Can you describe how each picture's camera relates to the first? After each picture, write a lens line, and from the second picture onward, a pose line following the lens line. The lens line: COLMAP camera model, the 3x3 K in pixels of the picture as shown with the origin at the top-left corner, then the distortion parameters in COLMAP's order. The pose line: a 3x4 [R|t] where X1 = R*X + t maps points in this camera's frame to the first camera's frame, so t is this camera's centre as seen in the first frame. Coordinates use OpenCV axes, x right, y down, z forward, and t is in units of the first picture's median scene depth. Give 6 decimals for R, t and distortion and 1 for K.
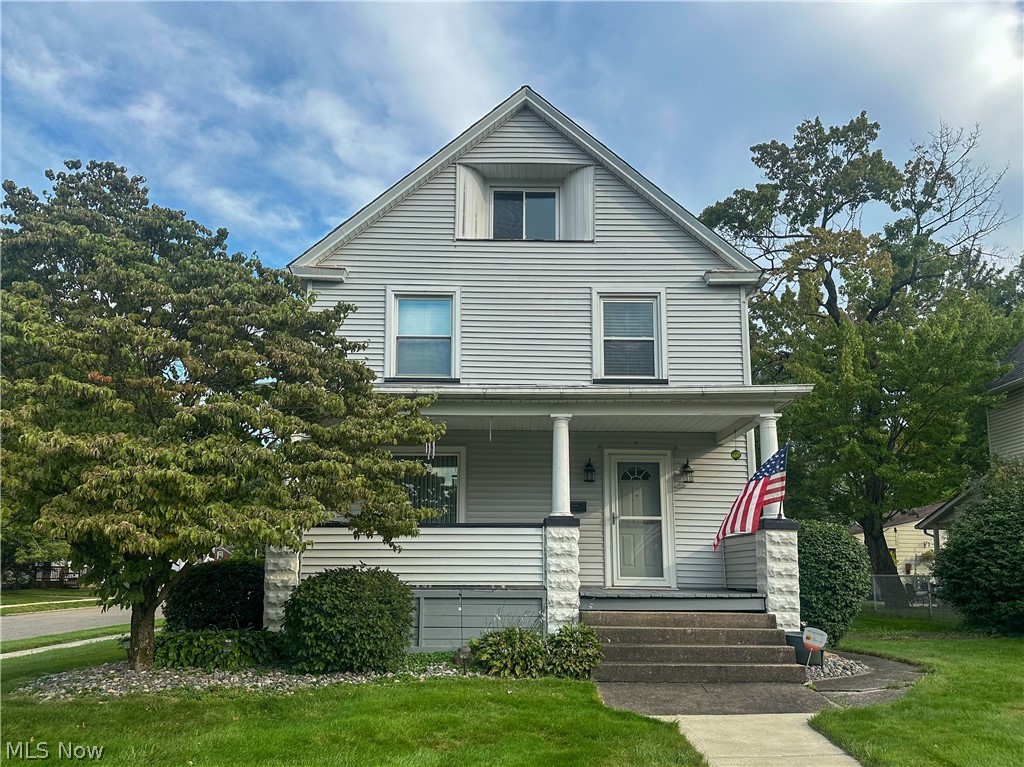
lens RADIAL K [[779.5, 0, 512.0], [0, 779.5, 383.5], [0, 0, 1]] dist [-0.000417, -0.000746]
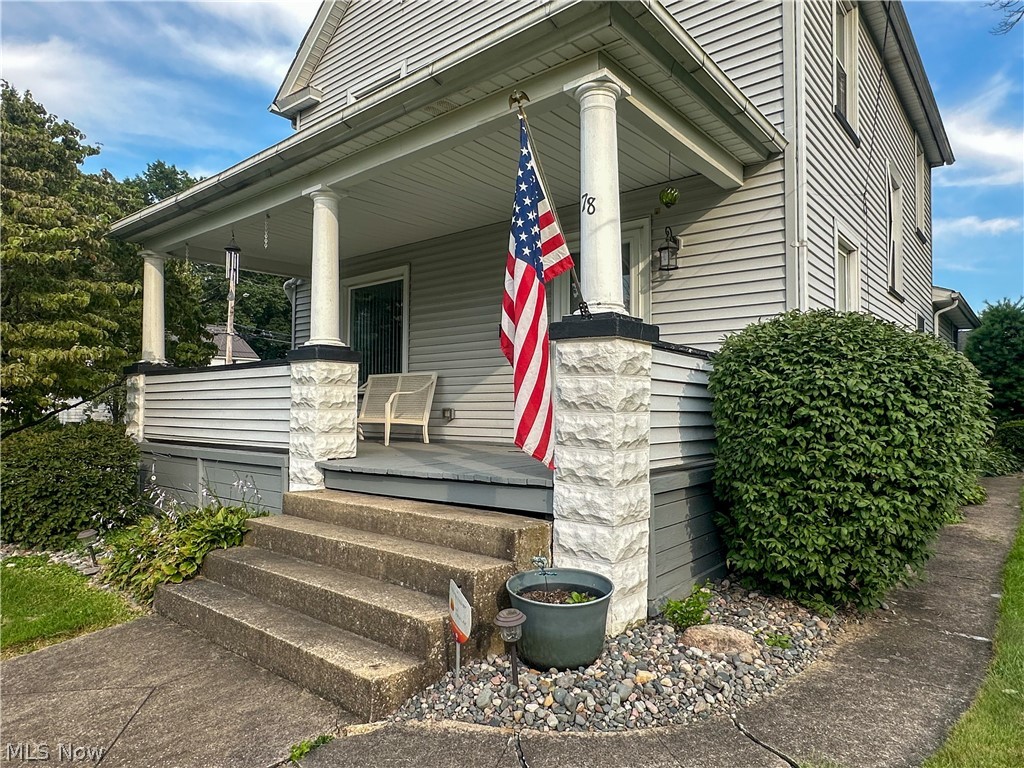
lens RADIAL K [[642.0, 0, 512.0], [0, 642.0, 384.0], [0, 0, 1]] dist [0.000187, -0.000096]
pose [[0.761072, -0.038420, -0.647529, 0.545310], [0.164556, 0.977025, 0.135441, 0.158728], [0.627448, -0.209635, 0.749908, 0.708387]]
